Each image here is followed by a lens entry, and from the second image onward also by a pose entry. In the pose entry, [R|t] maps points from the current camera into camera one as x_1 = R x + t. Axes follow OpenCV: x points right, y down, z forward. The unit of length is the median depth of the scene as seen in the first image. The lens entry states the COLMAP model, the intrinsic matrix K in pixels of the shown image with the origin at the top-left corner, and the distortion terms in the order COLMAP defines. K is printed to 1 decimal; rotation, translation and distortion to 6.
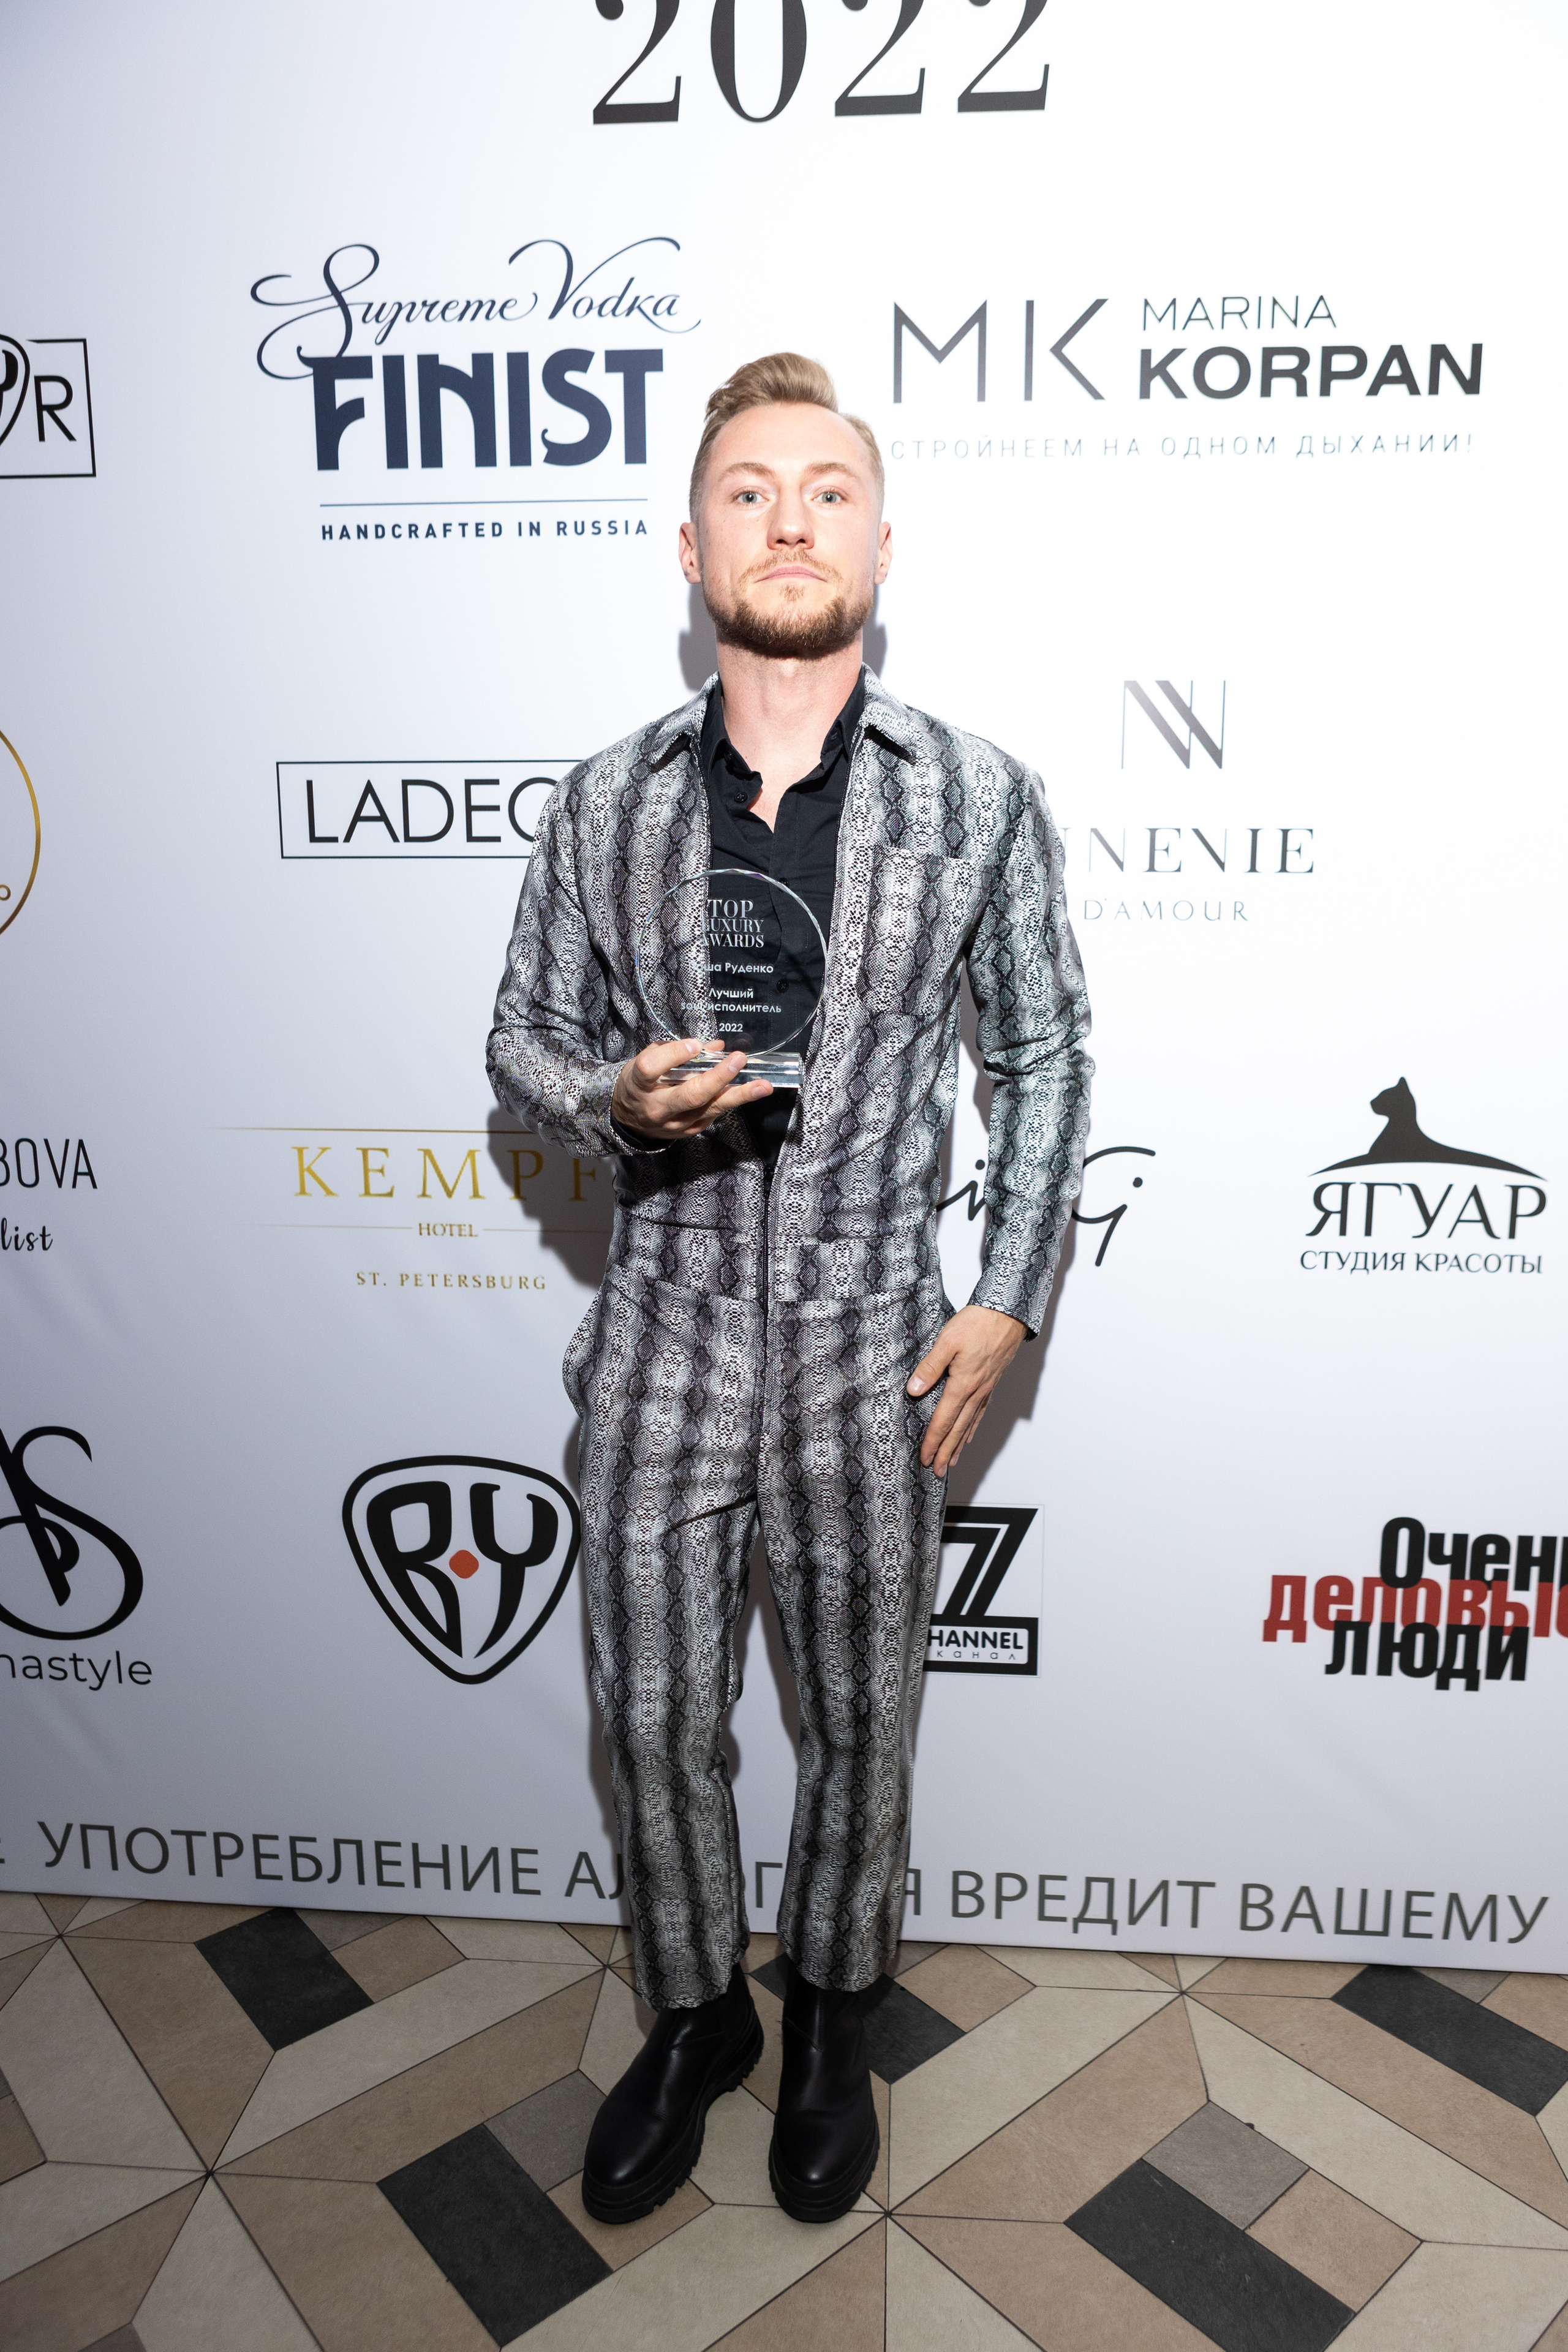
lens RADIAL K [[1593.5, 0, 778.2], [0, 1593.5, 1157.6], [0, 0, 1]] dist [-0.030470, 0.023882]
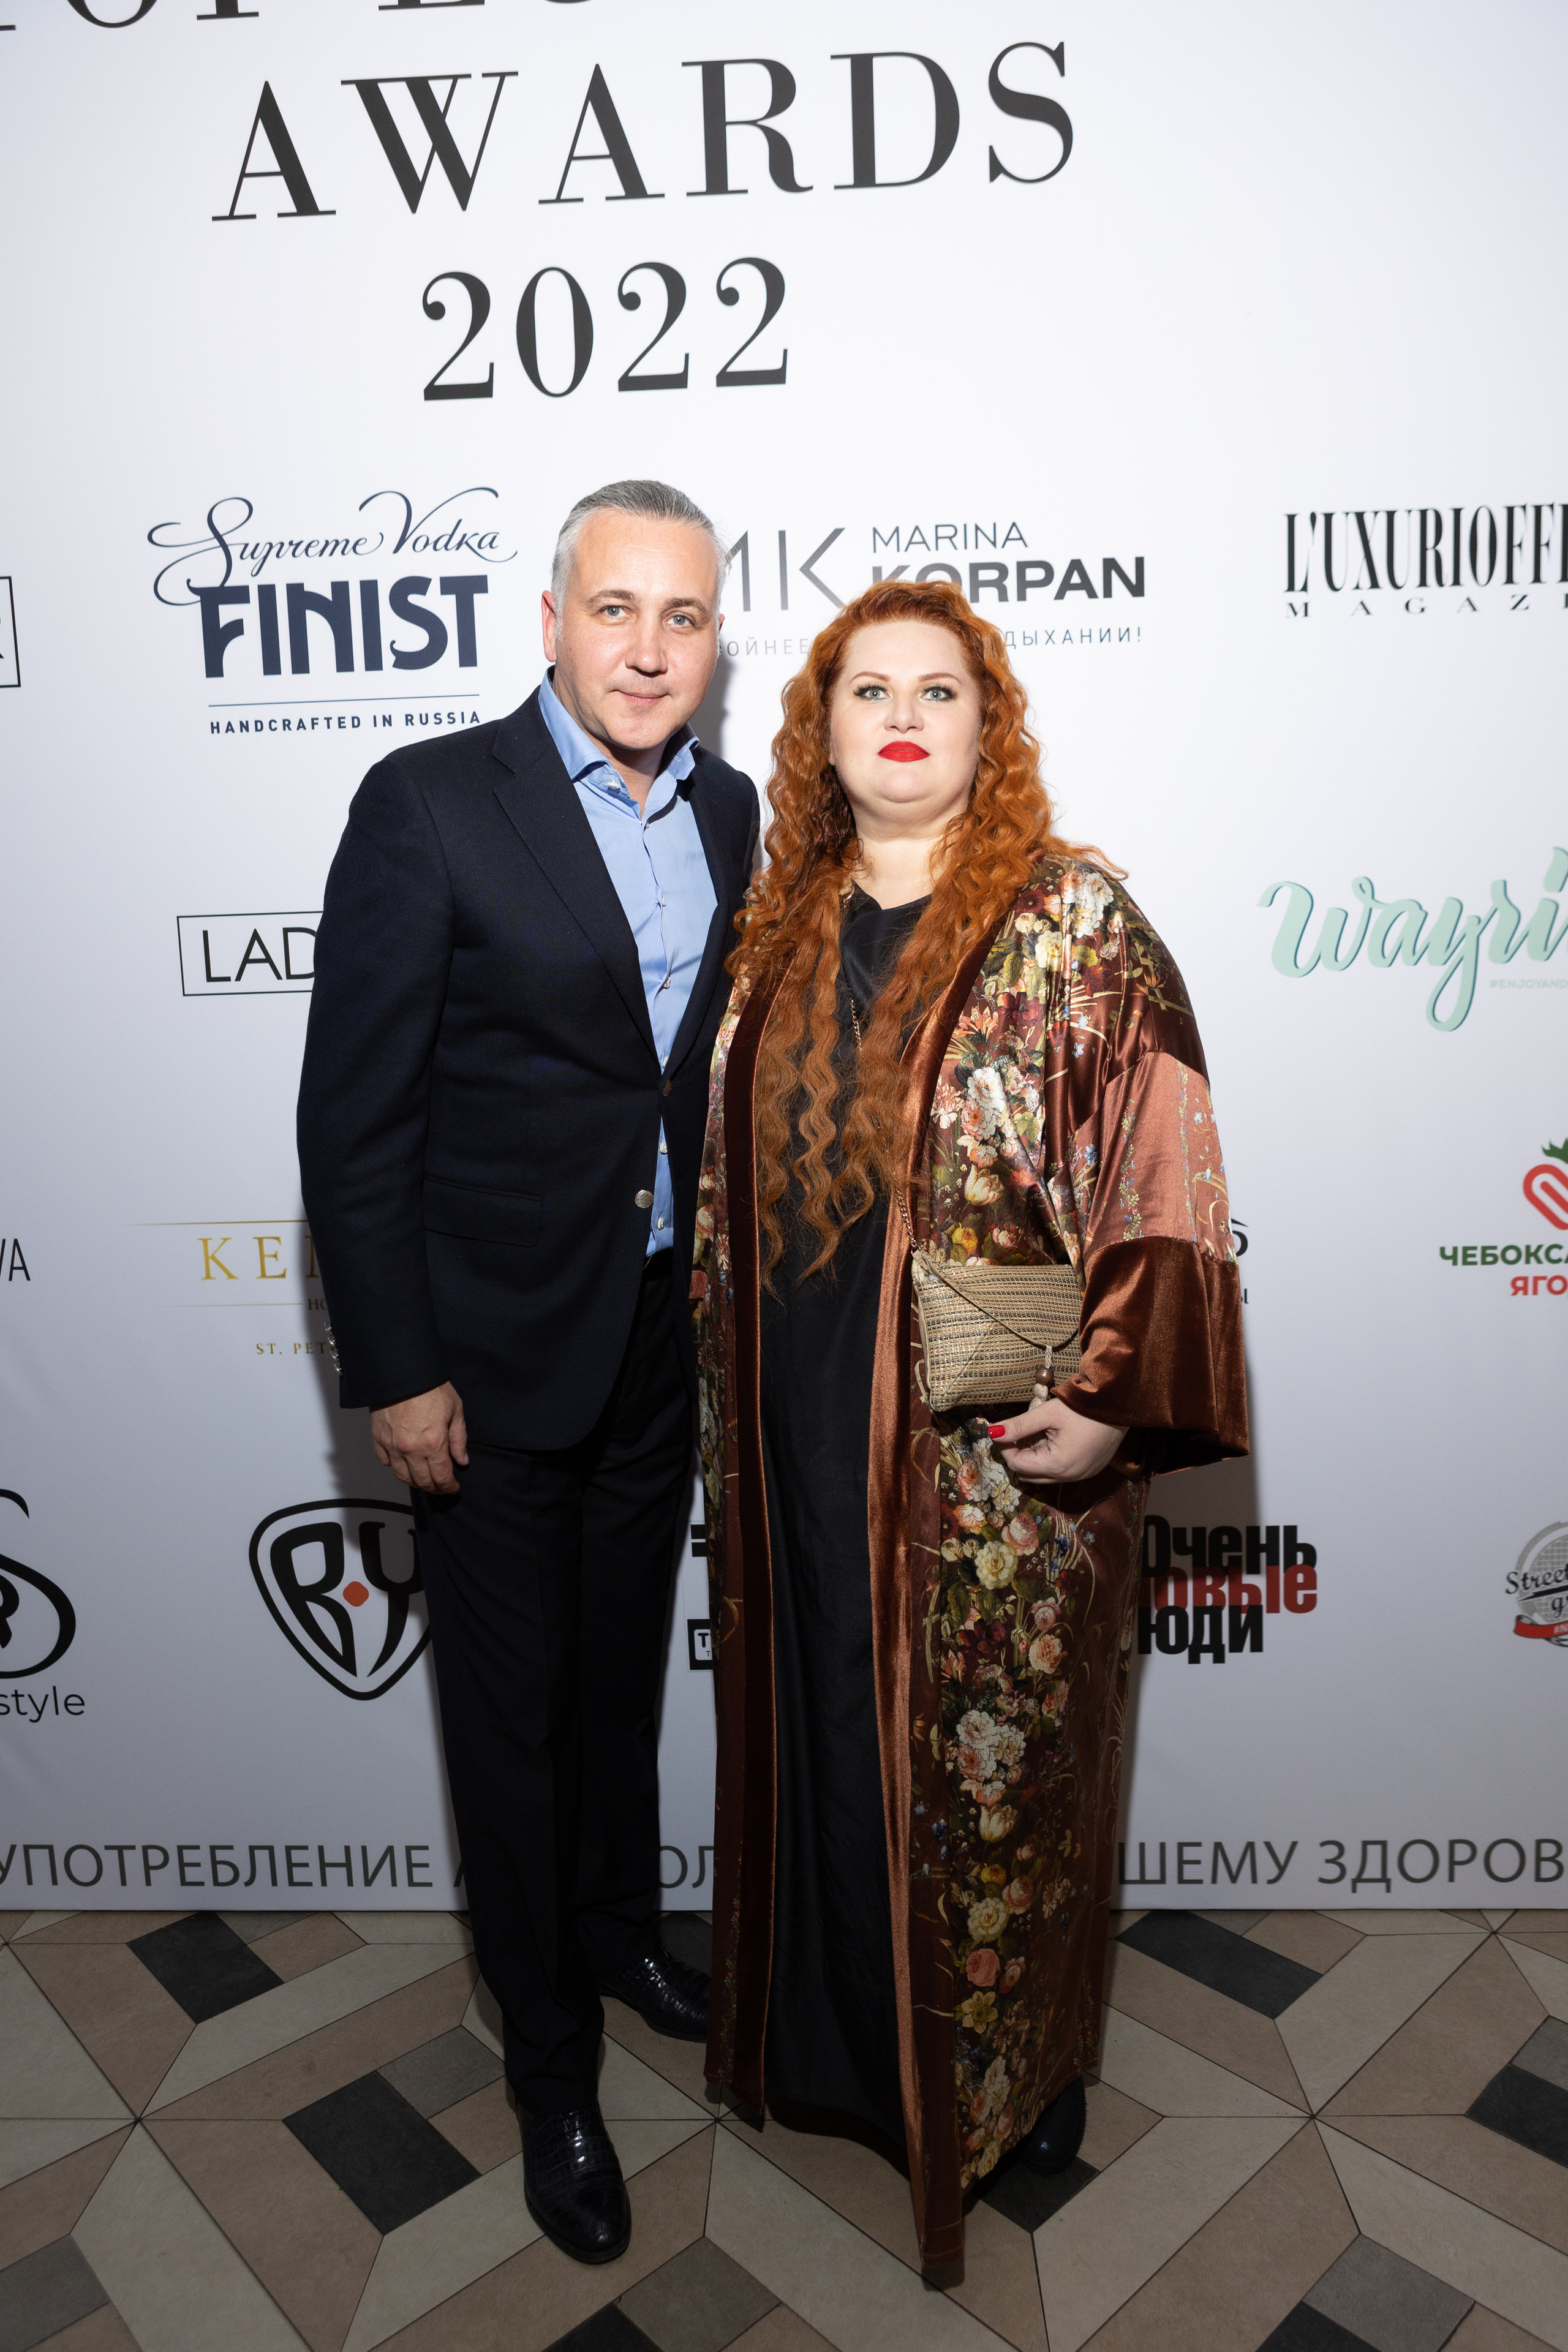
lens RADIAL K [[1593.5, 0, 779.4], [0, 1593.5, 1156.6], [0, 0, 1]] dist [-0.030470, 0.023882]
pose [[0.998798, -0.035958, 0.033321, 0.093145], [0.037713, 0.997848, -0.053631, 0.013002], [-0.031321, 0.054823, 0.998005, -0.202566]]
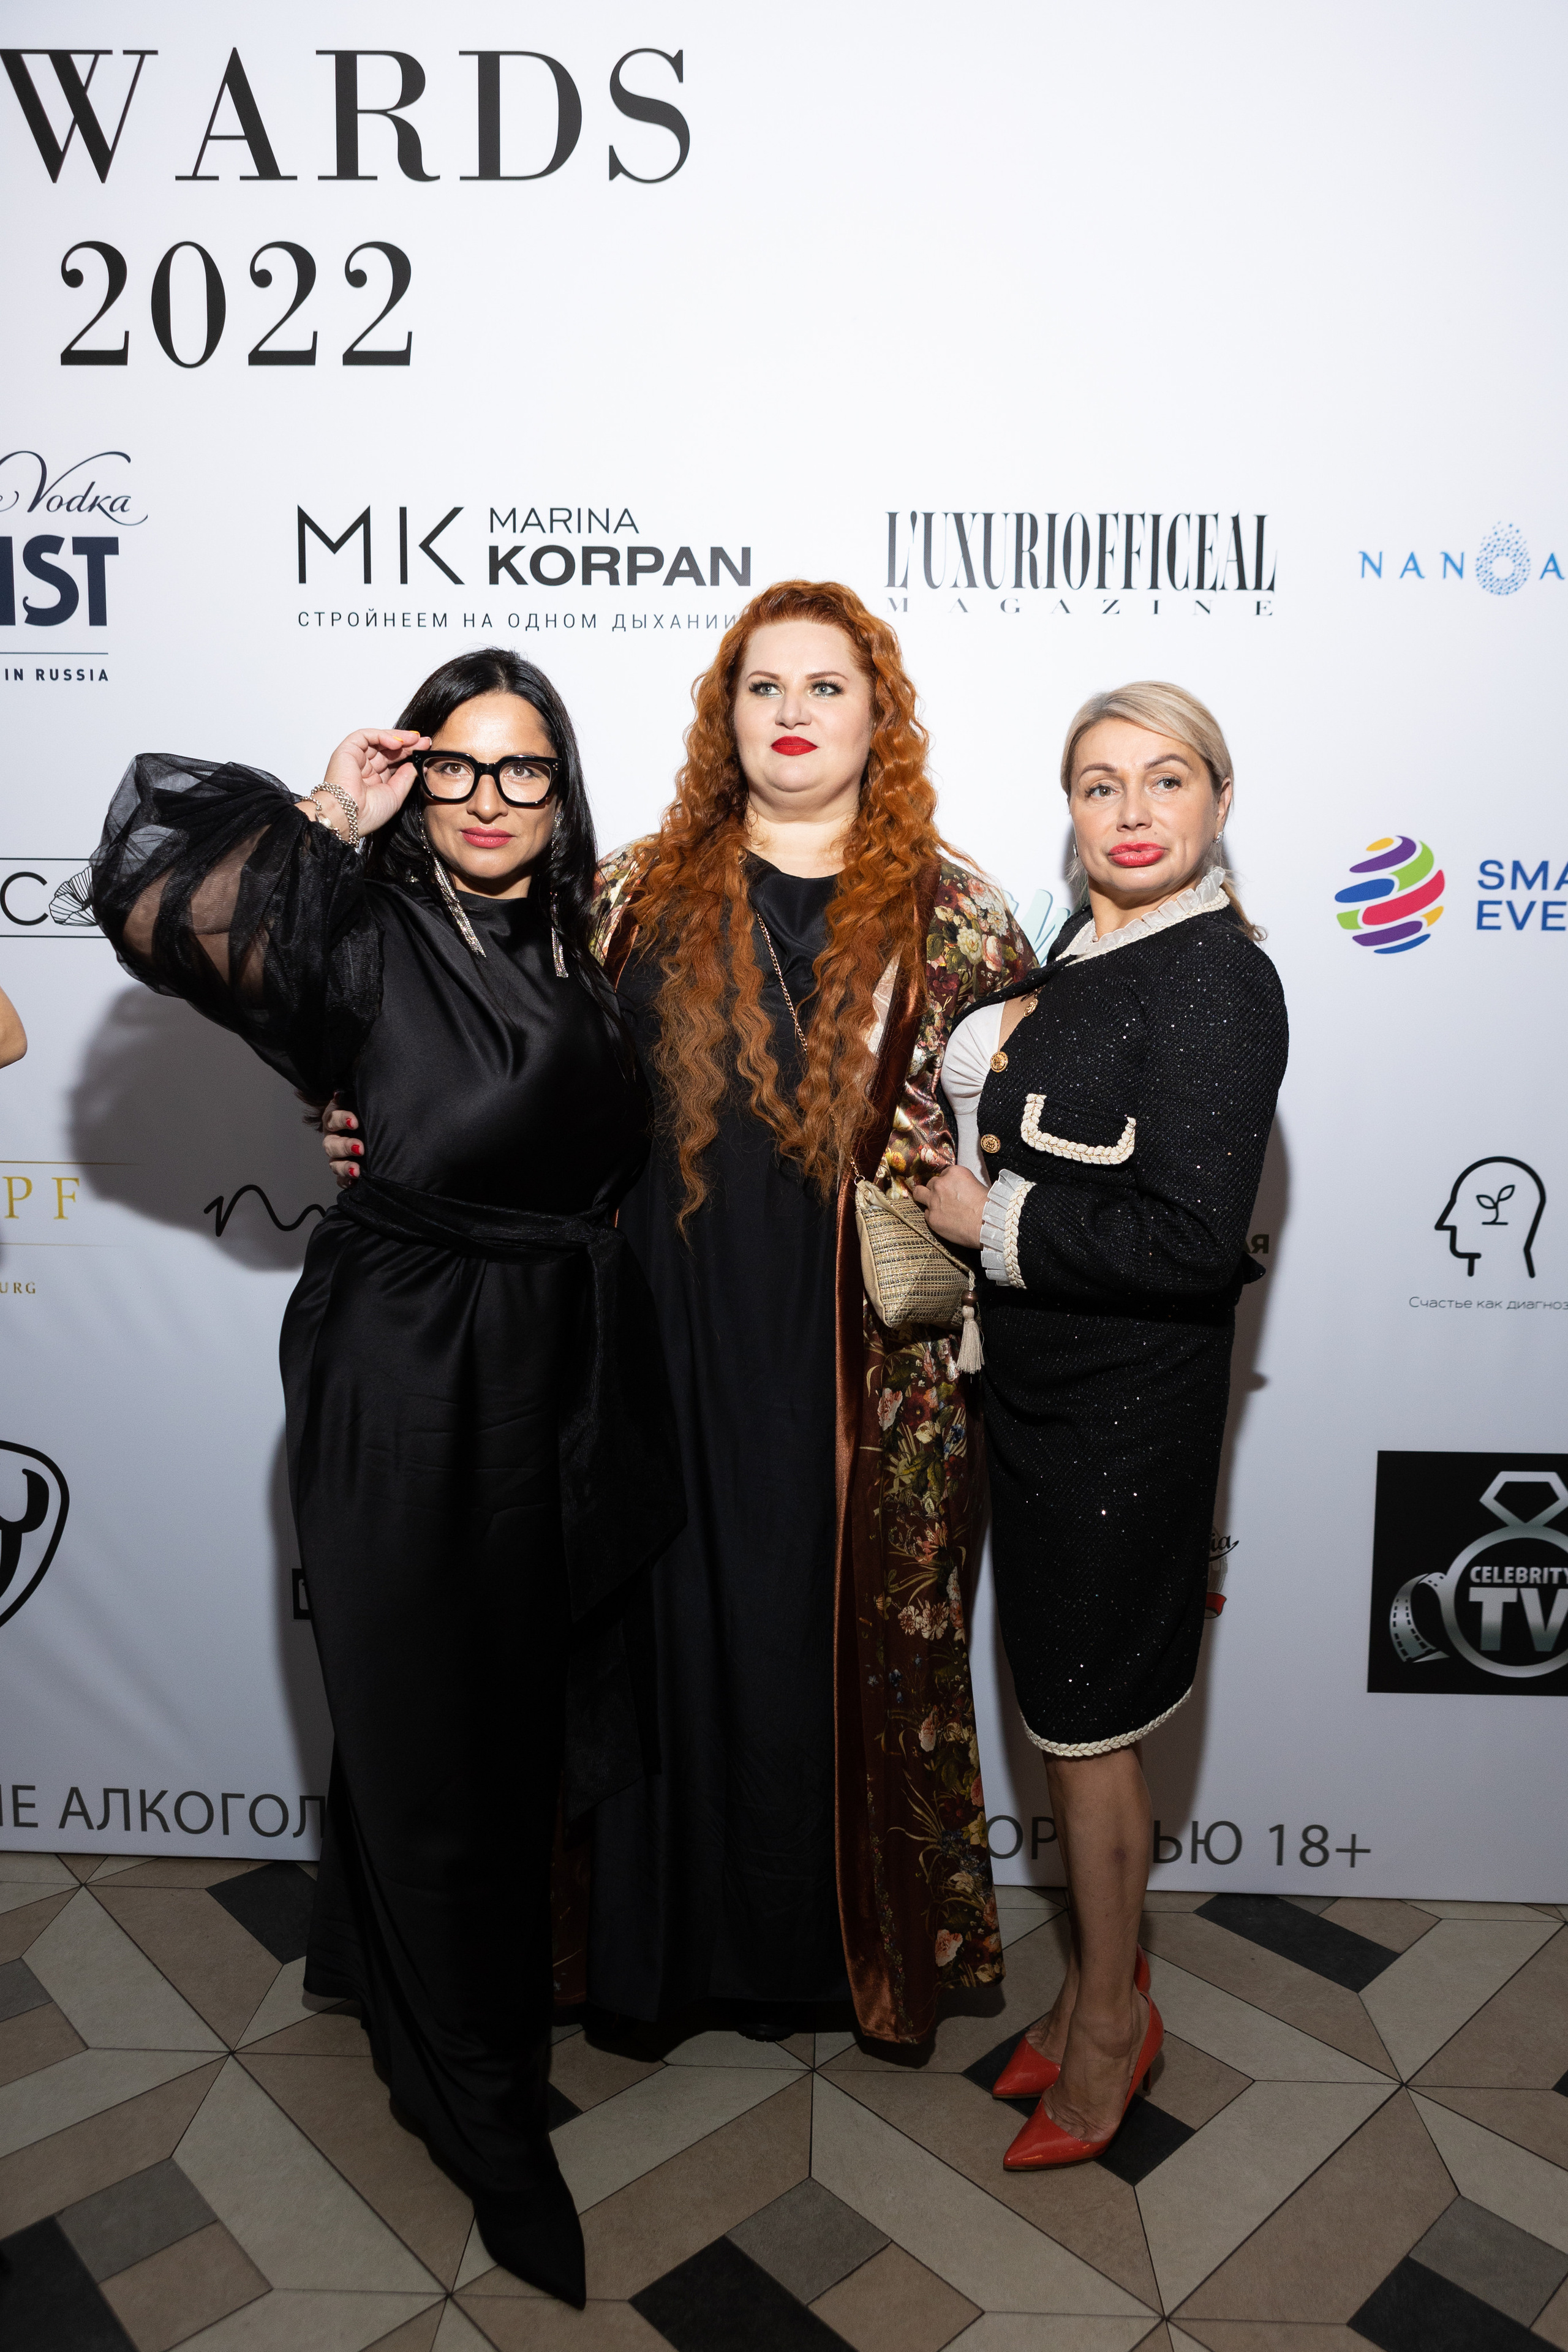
lens RADIAL K [[1593.5, 0, 792.1], [0, 1593.5, 1181.9], [0, 0, 1]] dist [-0.030470, 0.023882]
pose [[0.998810, 0.007347, 0.048224, 0.394305], [-0.004025, 0.997634, -0.068629, 0.084344], [-0.048614, 0.068354, 0.996476, -0.241152]]
